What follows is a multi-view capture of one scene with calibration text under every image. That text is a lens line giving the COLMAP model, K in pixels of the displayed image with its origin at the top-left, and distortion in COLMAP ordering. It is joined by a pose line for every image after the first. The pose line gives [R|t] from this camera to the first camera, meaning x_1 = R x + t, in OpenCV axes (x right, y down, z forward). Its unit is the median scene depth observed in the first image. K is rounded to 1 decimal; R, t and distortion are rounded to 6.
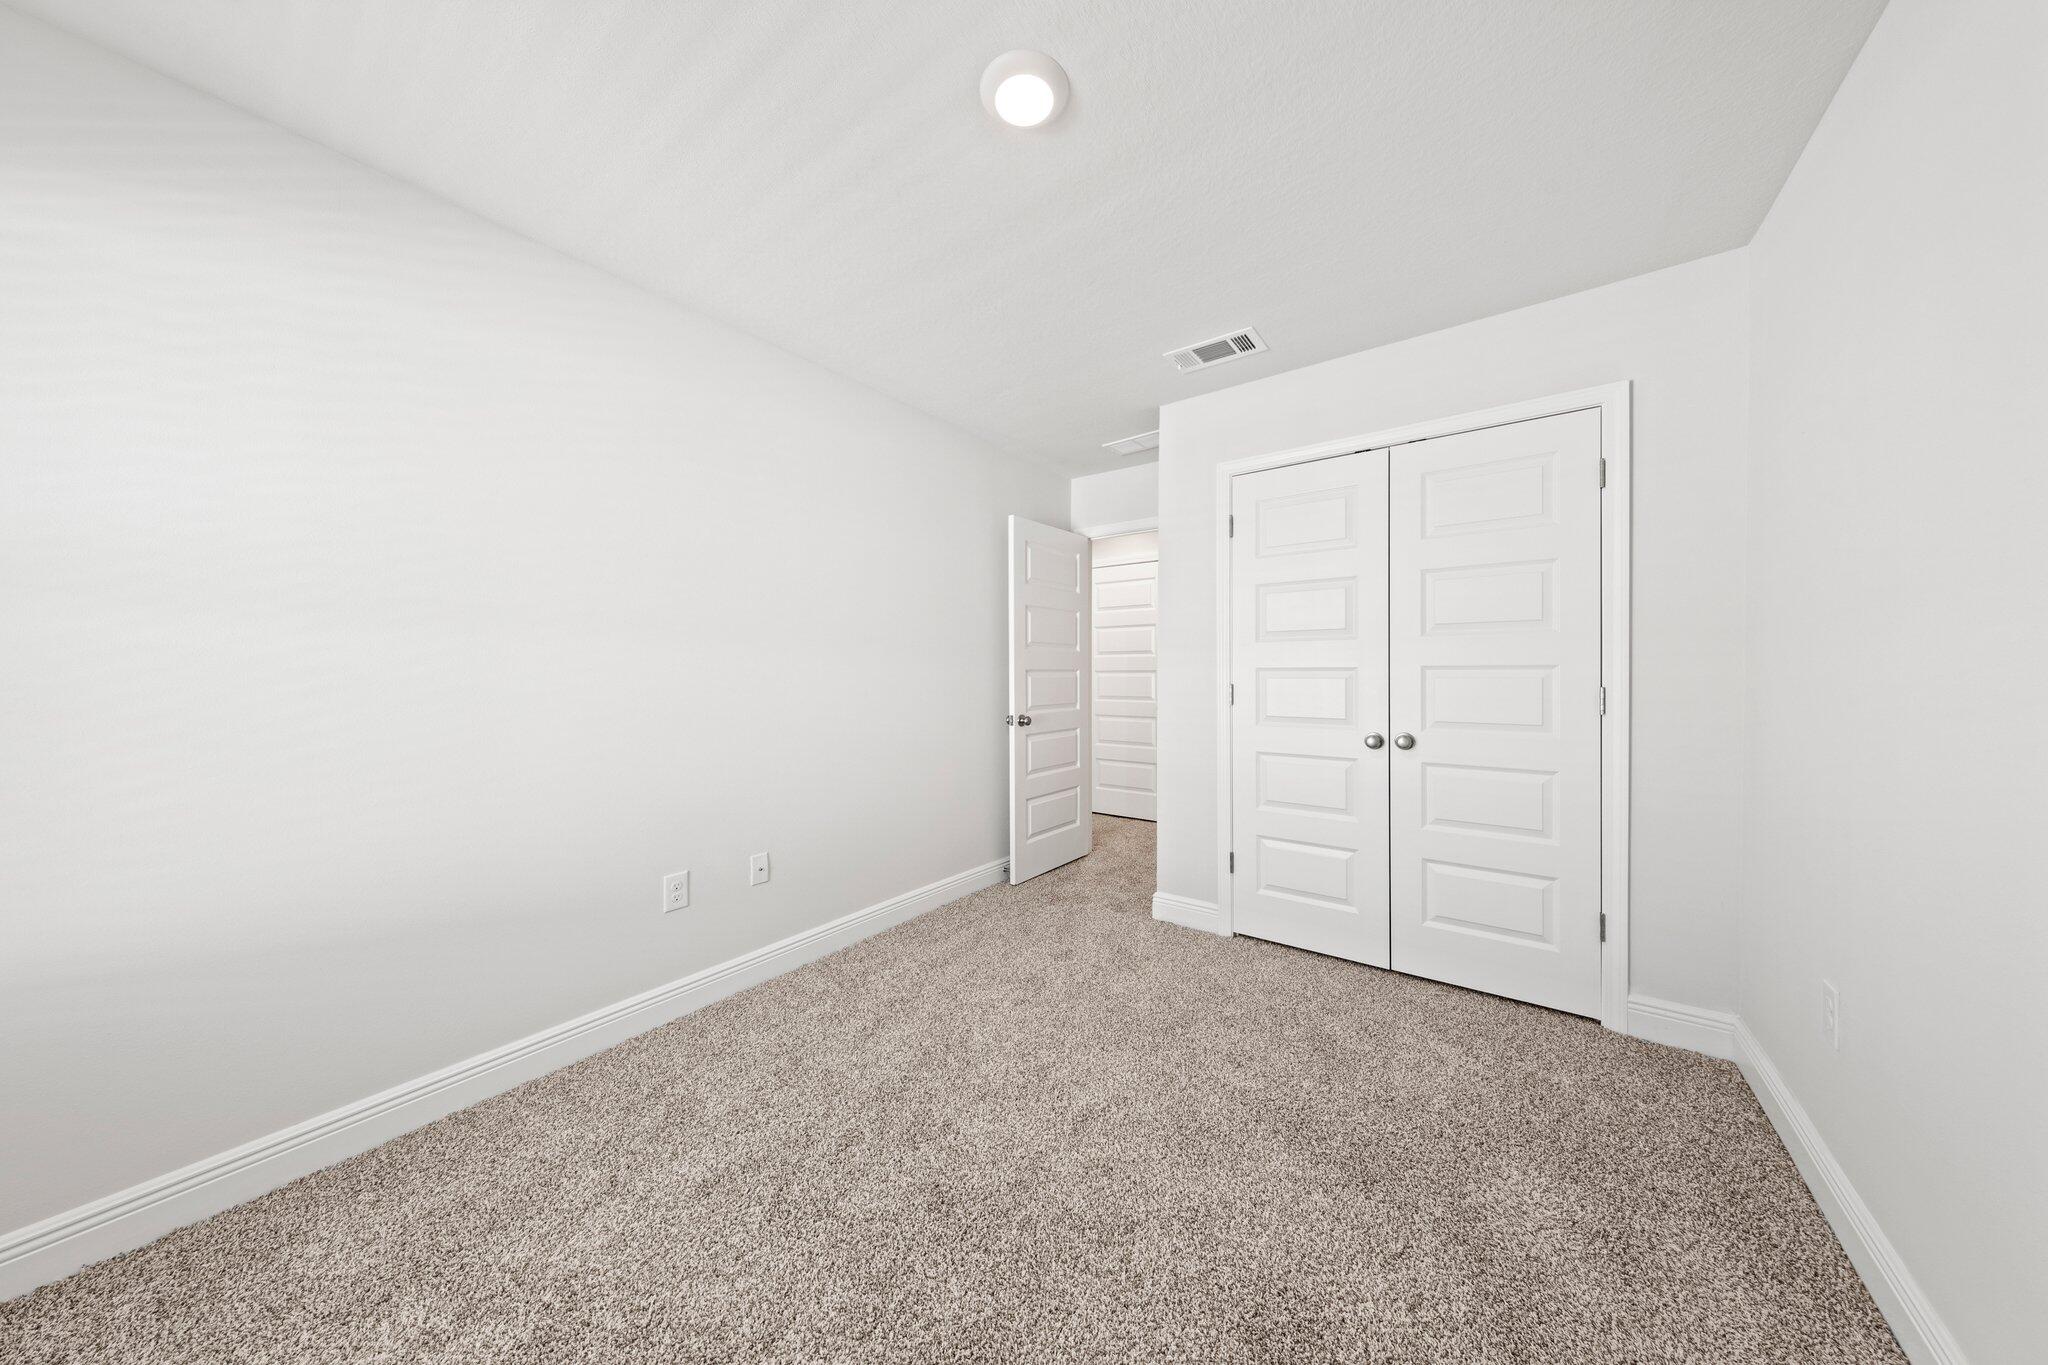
lens RADIAL K [[637.3, 0, 1024.0], [0, 637.3, 682.5], [0, 0, 1]] dist [-0.000420, -0.000001]
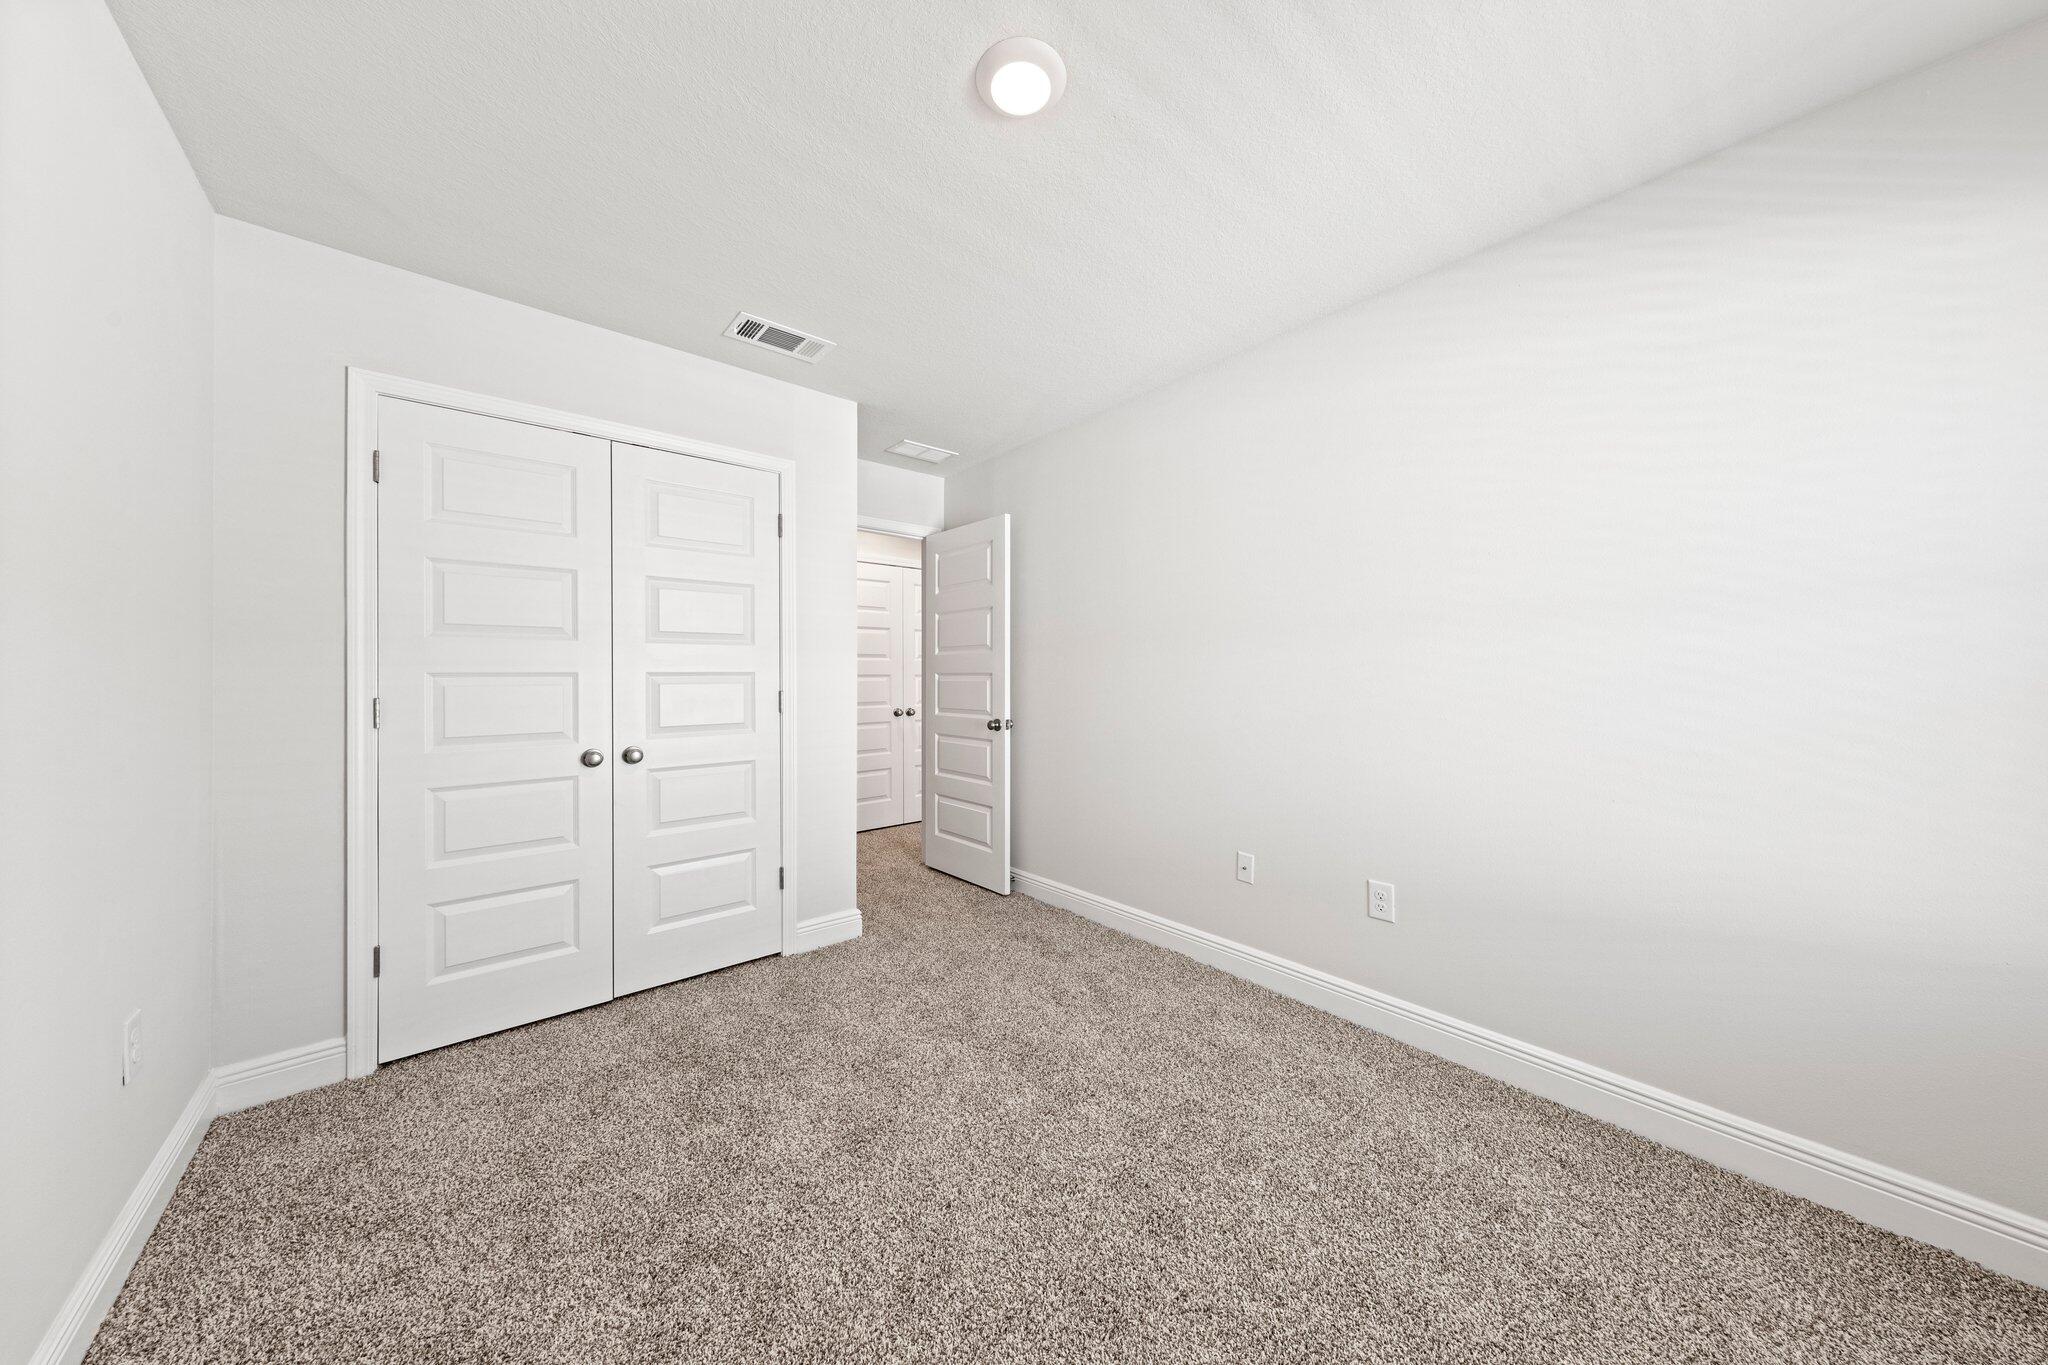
lens RADIAL K [[668.3, 0, 1029.0], [0, 668.3, 673.0], [0, 0, 1]] dist [0.000663, -0.000063]
pose [[0.210907, 0.008899, 0.977466, -0.267754], [0.017416, 0.999766, -0.012860, -0.000646], [-0.977351, 0.019736, 0.210702, 0.198763]]
